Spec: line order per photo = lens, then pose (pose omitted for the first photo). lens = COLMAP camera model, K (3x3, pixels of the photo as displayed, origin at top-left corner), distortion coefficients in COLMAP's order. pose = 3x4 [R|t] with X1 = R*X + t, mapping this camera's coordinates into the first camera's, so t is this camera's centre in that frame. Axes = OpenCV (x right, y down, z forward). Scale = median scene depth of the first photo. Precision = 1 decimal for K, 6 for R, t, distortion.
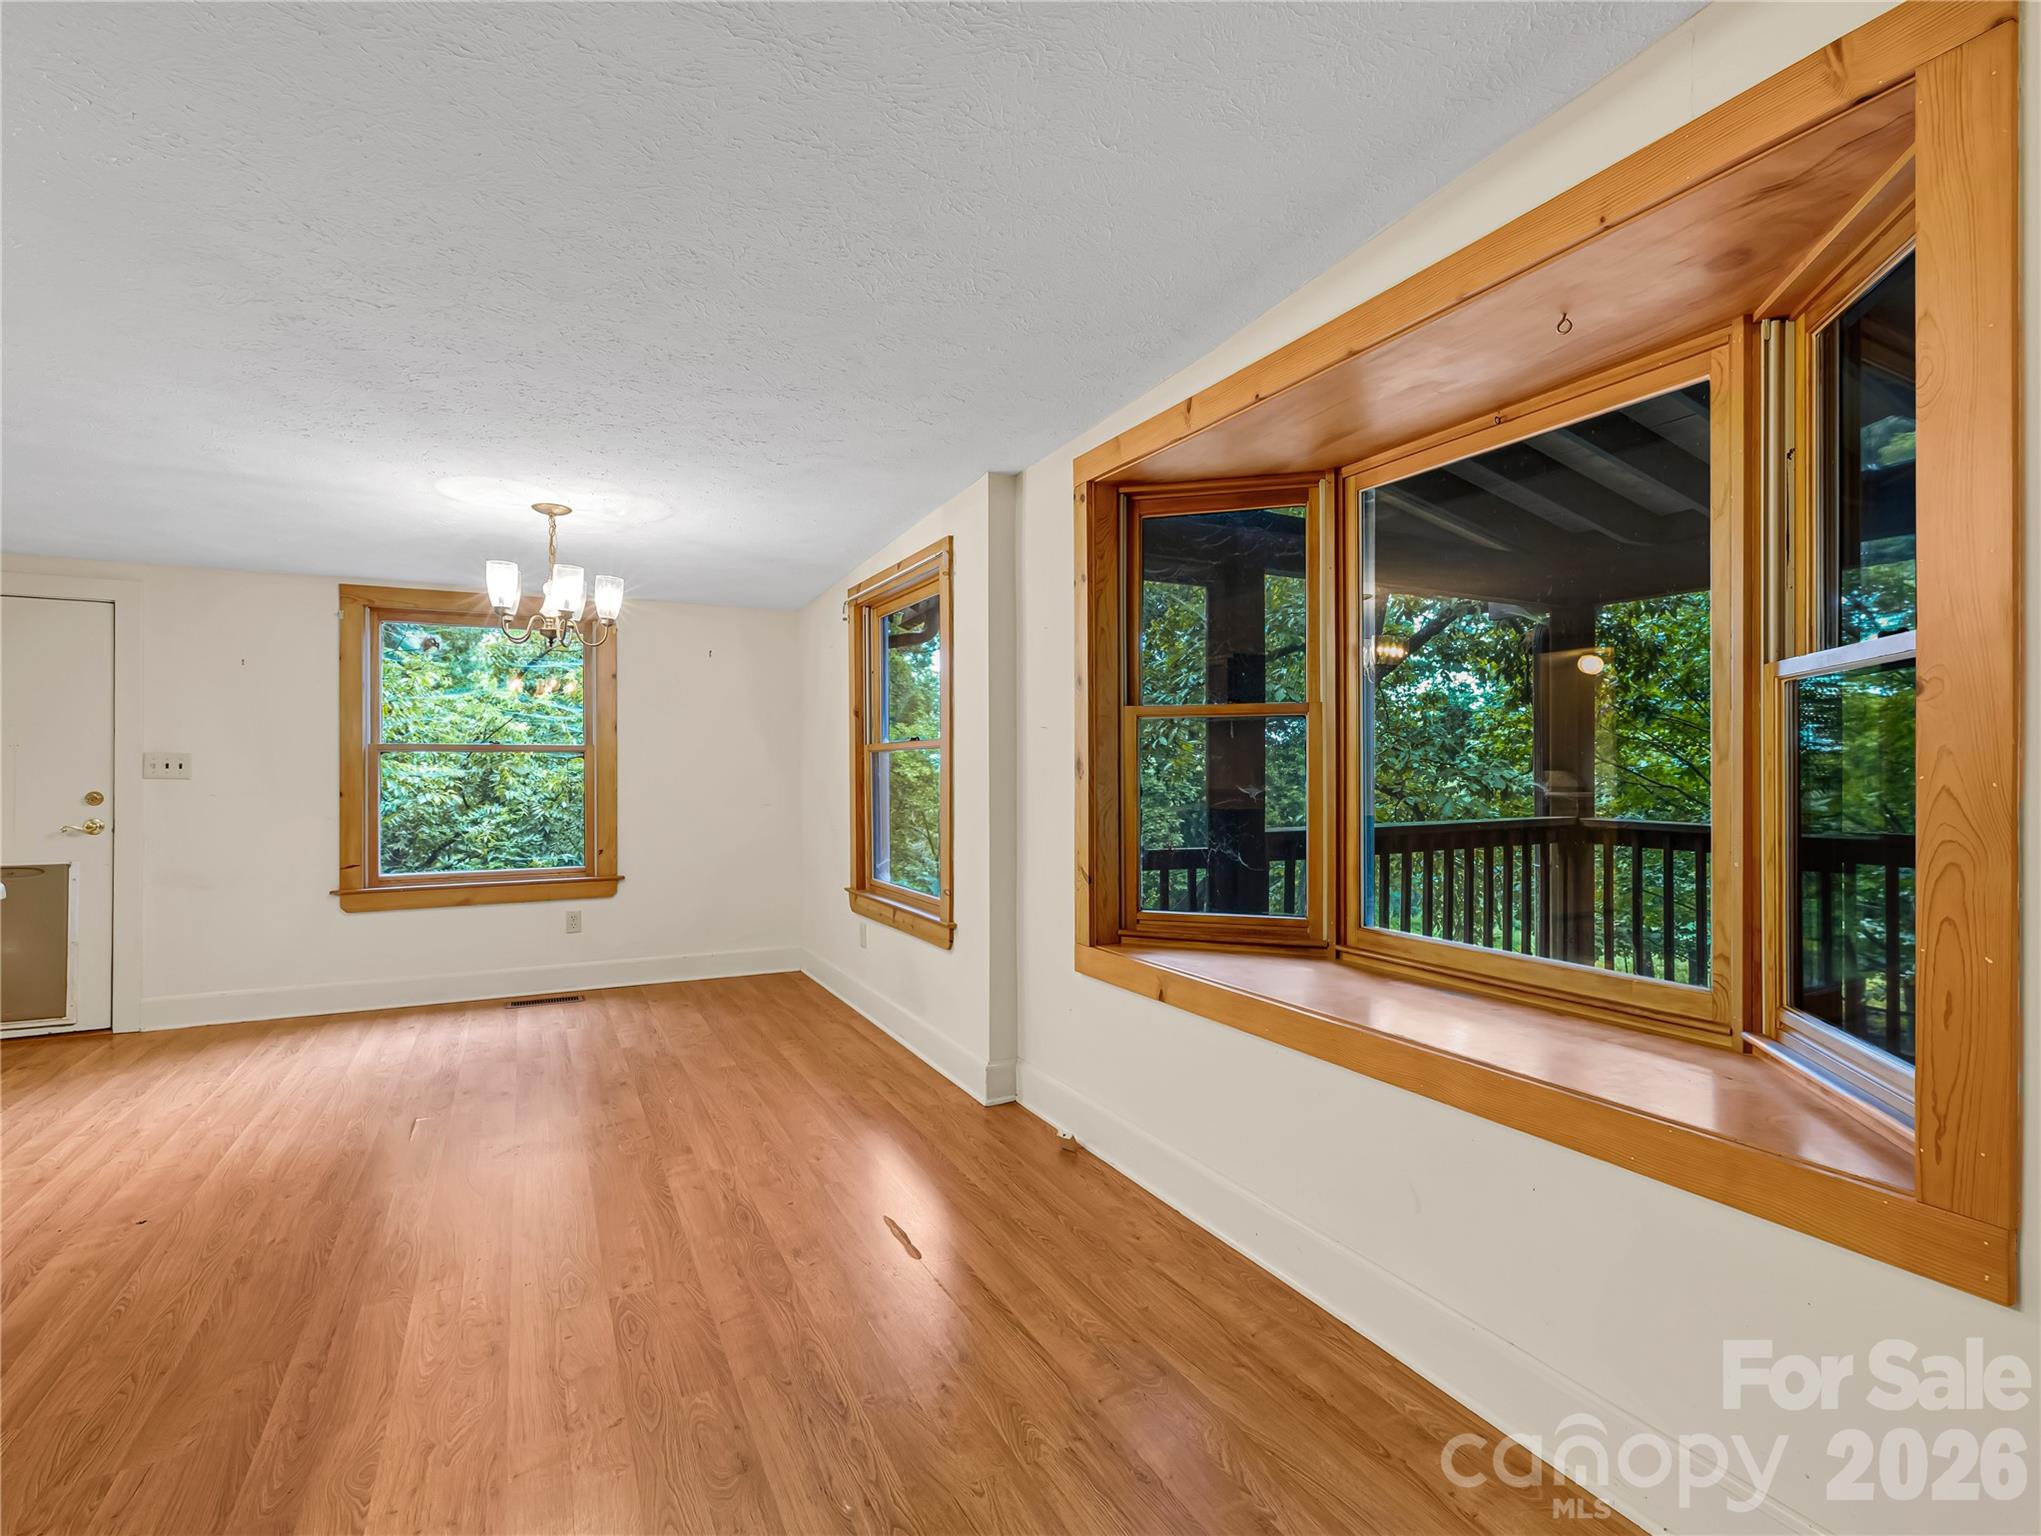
lens RADIAL K [[980.5, 0, 1010.6], [0, 980.5, 763.5], [0, 0, 1]] dist [-0.000898, 0.001501]
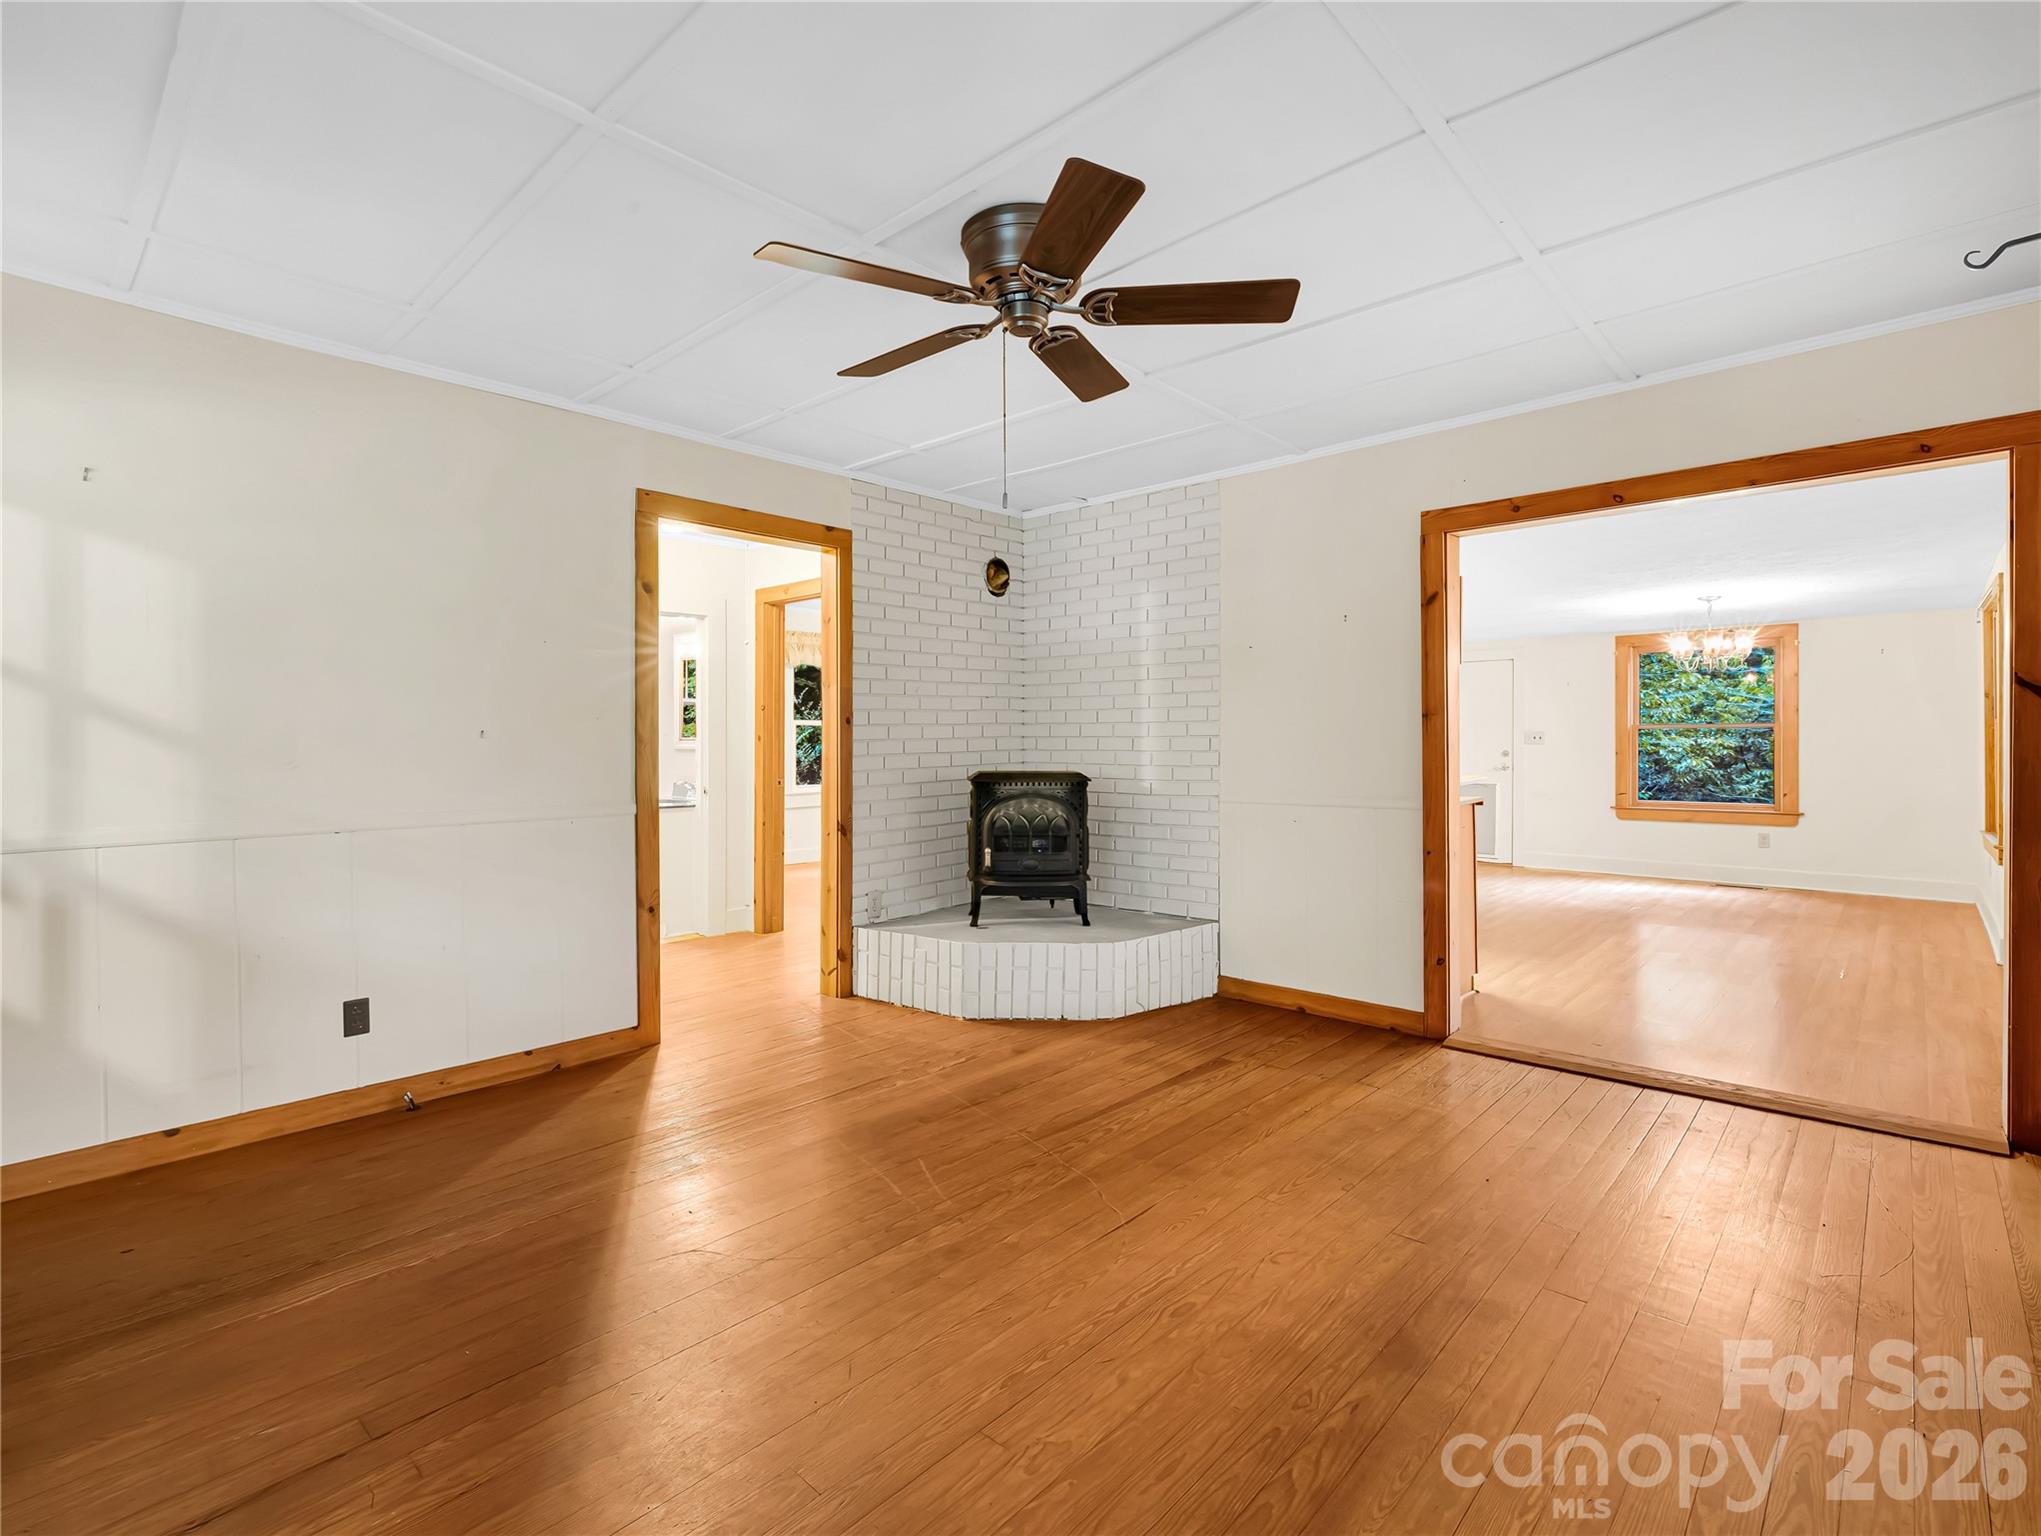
lens RADIAL K [[980.5, 0, 1031.6], [0, 980.5, 752.6], [0, 0, 1]] dist [-0.000898, 0.001501]
pose [[0.364126, 0.008544, -0.931310, 0.915727], [0.006938, 0.999905, 0.011886, 0.002156], [0.931324, -0.010789, 0.364033, -0.996626]]
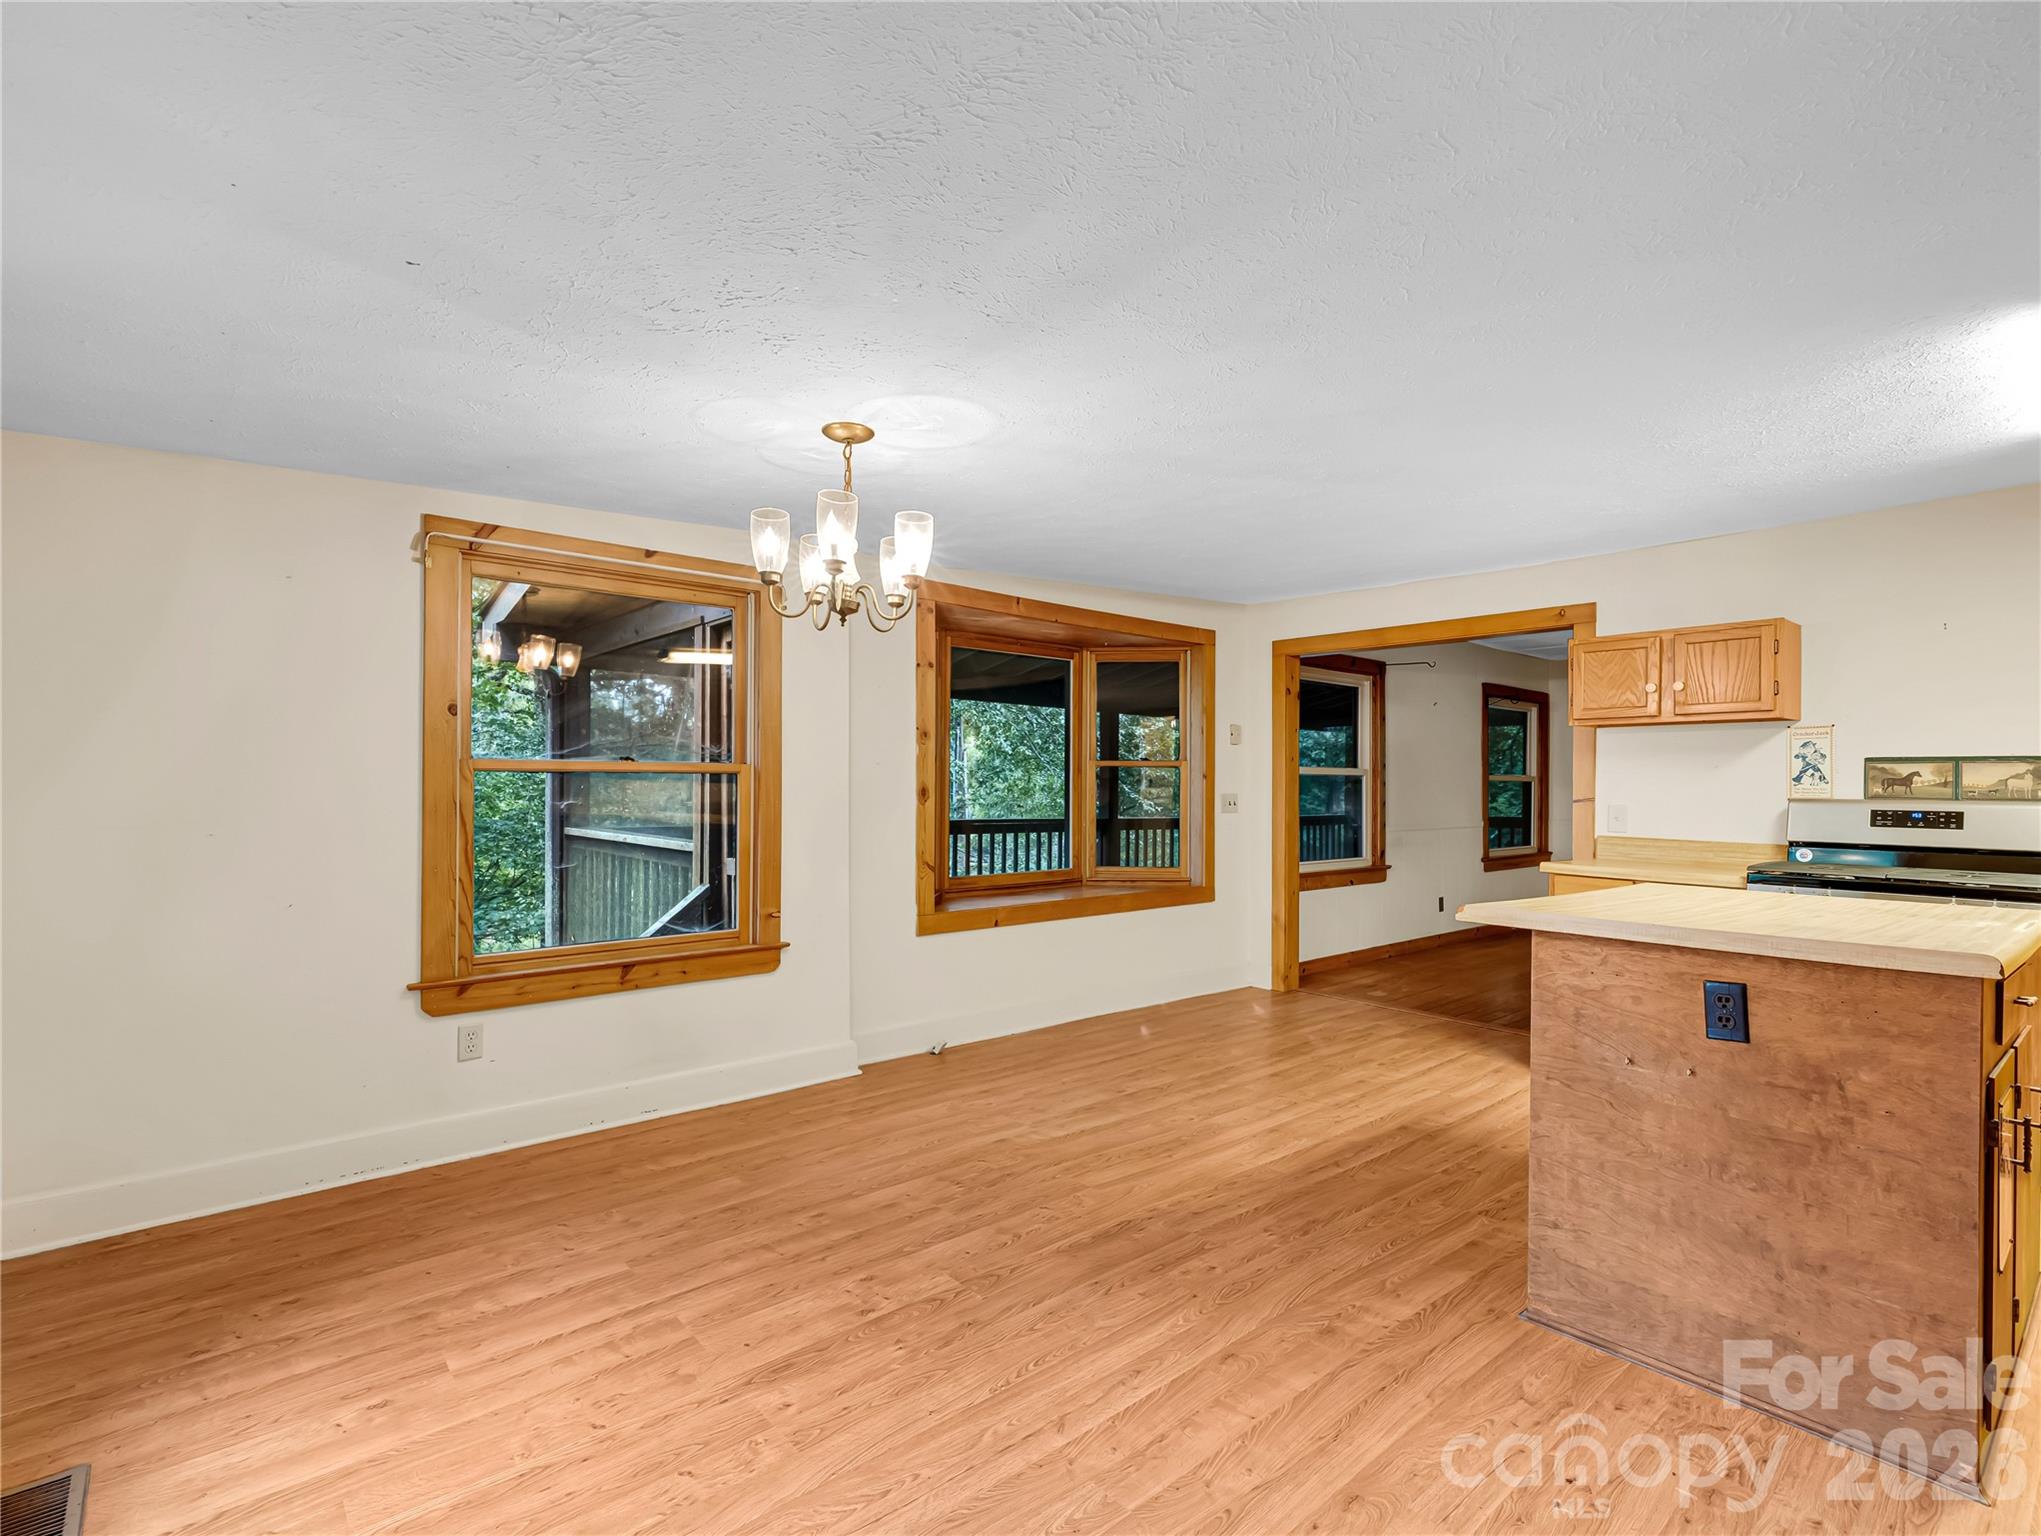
lens RADIAL K [[980.5, 0, 1030.9], [0, 980.5, 797.6], [0, 0, 1]] dist [-0.000898, 0.001501]
pose [[-0.255167, -0.011360, 0.966830, -1.469834], [-0.010769, 0.999902, 0.008906, -0.006458], [-0.966837, -0.008140, -0.255264, 1.306166]]
